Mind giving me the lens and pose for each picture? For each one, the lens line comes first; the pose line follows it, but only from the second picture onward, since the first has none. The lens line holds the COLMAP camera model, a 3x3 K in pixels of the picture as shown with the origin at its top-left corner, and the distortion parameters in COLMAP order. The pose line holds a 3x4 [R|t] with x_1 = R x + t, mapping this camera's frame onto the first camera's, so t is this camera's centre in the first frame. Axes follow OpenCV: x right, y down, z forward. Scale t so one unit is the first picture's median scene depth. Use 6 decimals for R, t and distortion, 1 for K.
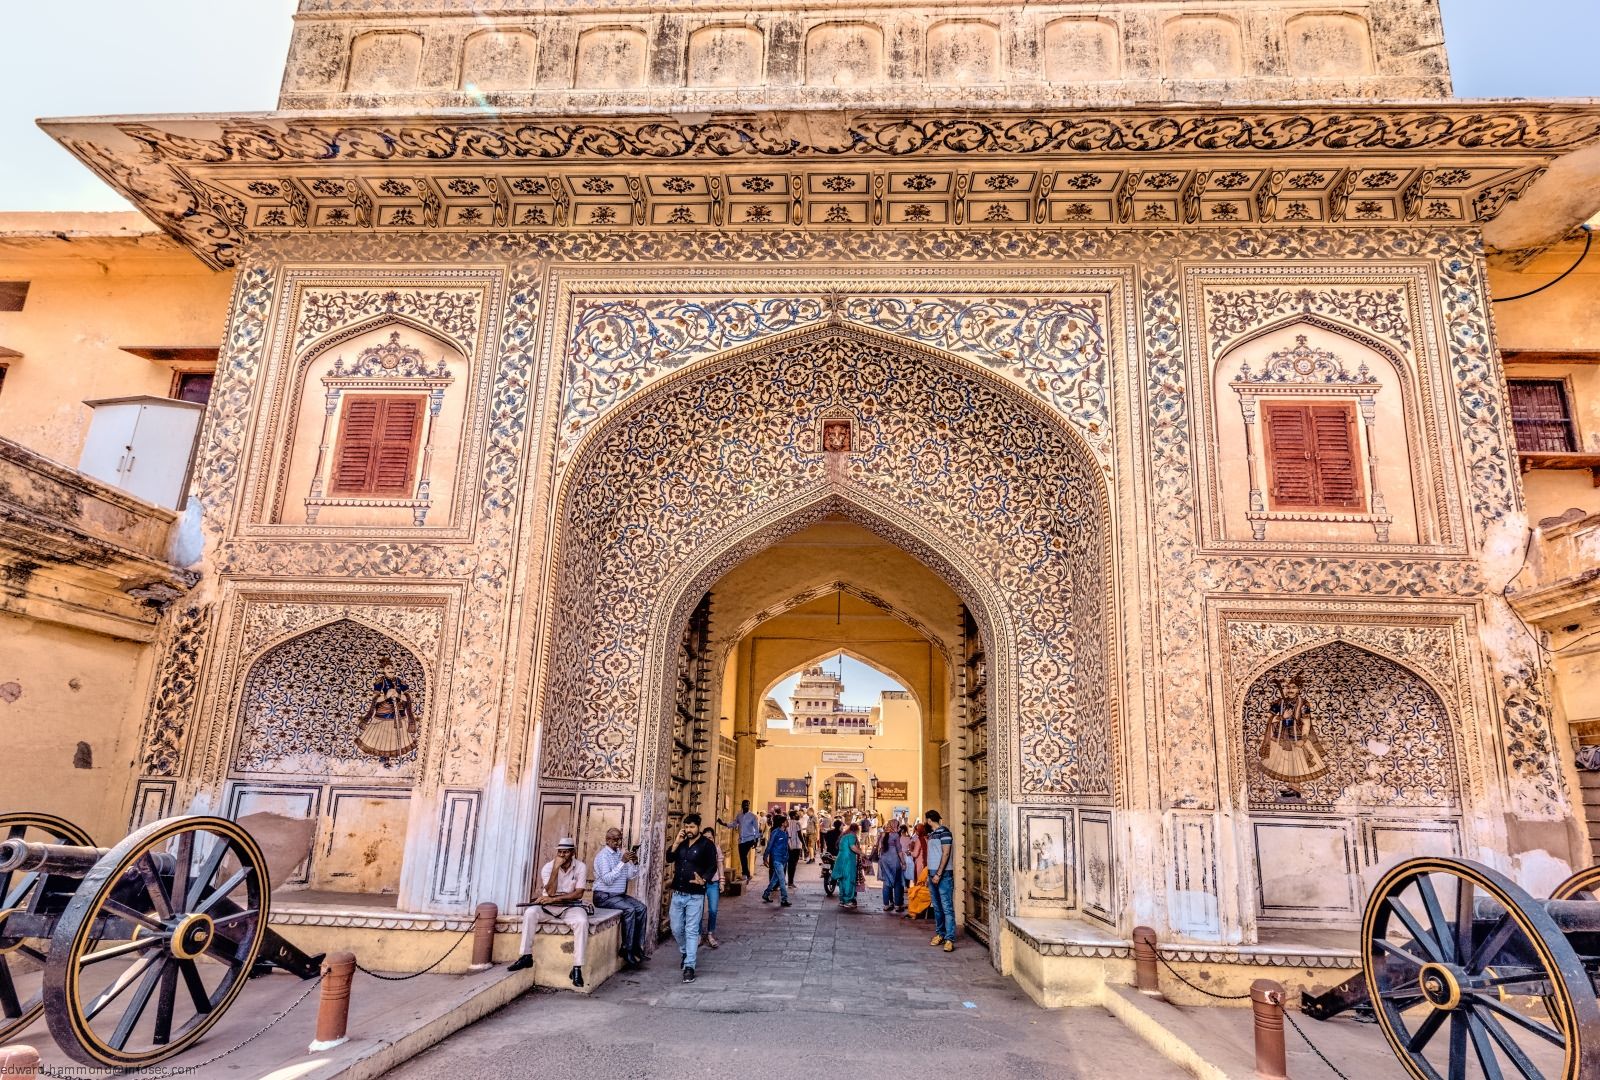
lens RADIAL K [[808.4, 0, 802.5], [0, 808.4, 540.8], [0, 0, 1]] dist [0.003072, 0.000134]
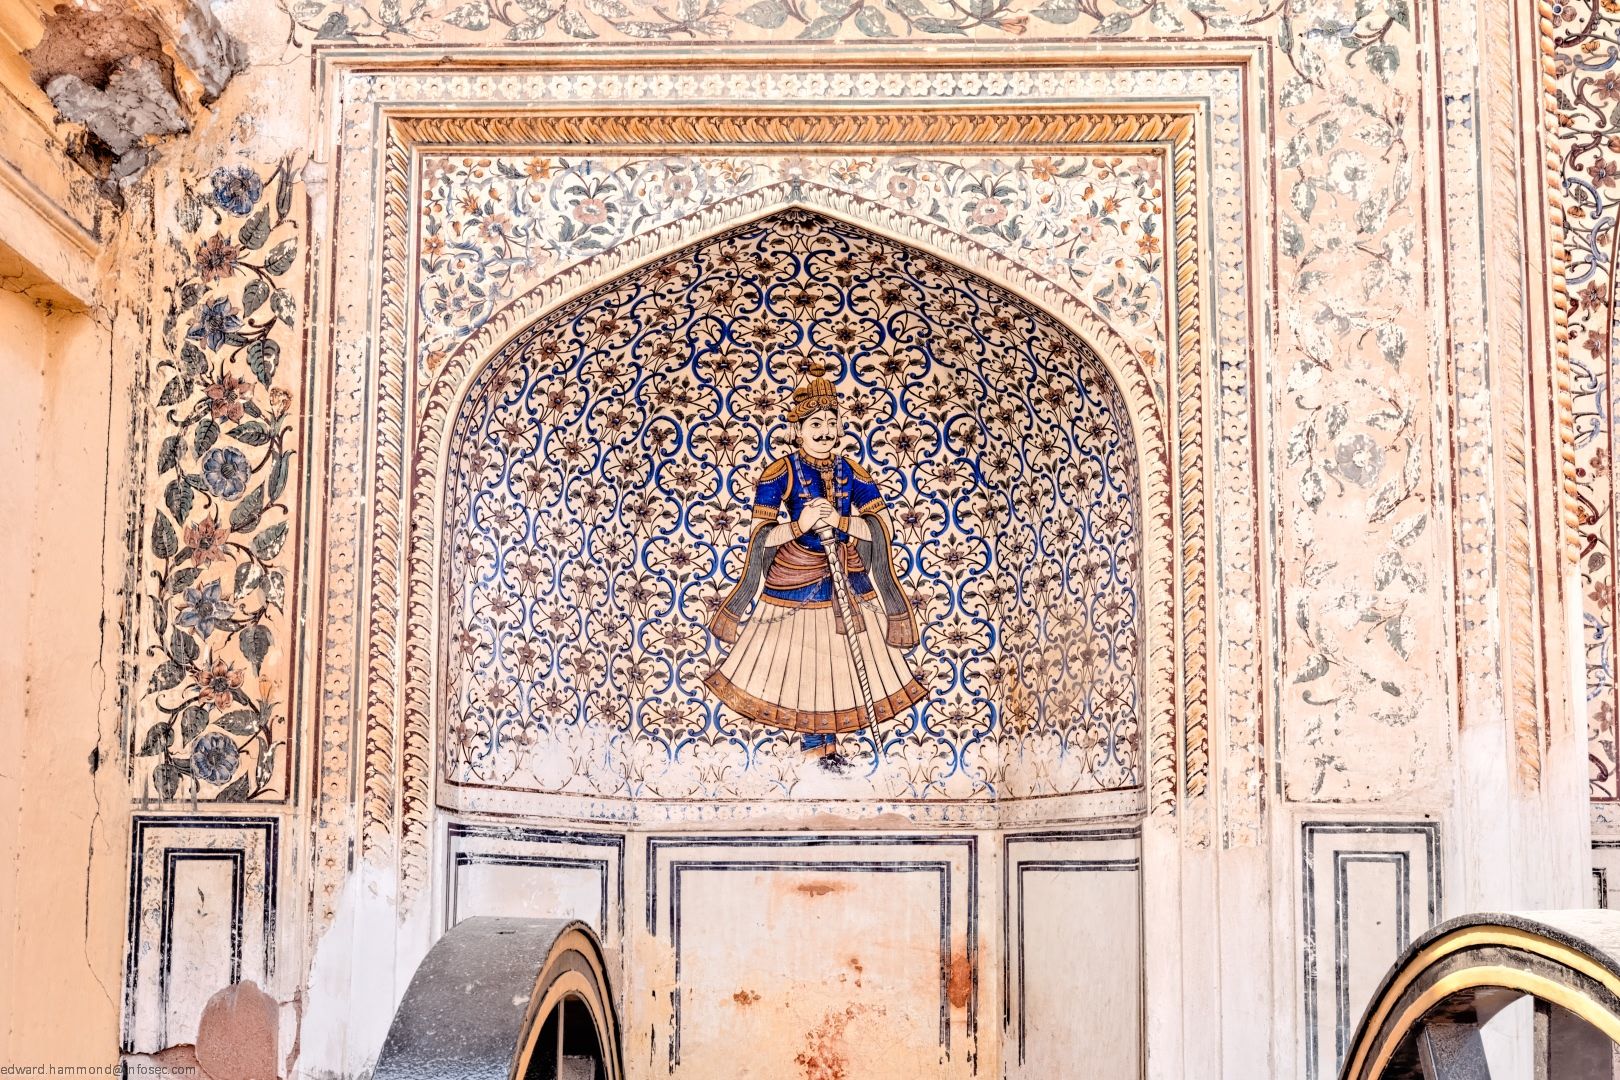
lens RADIAL K [[1834.7, 0, 809.9], [0, 1834.7, 539.8], [0, 0, 1]] dist [-0.019334, 0.000000]
pose [[0.999587, -0.028058, 0.006233, -0.572382], [0.027113, 0.992464, 0.119497, 0.133751], [-0.009539, -0.119279, 0.992815, 0.399426]]
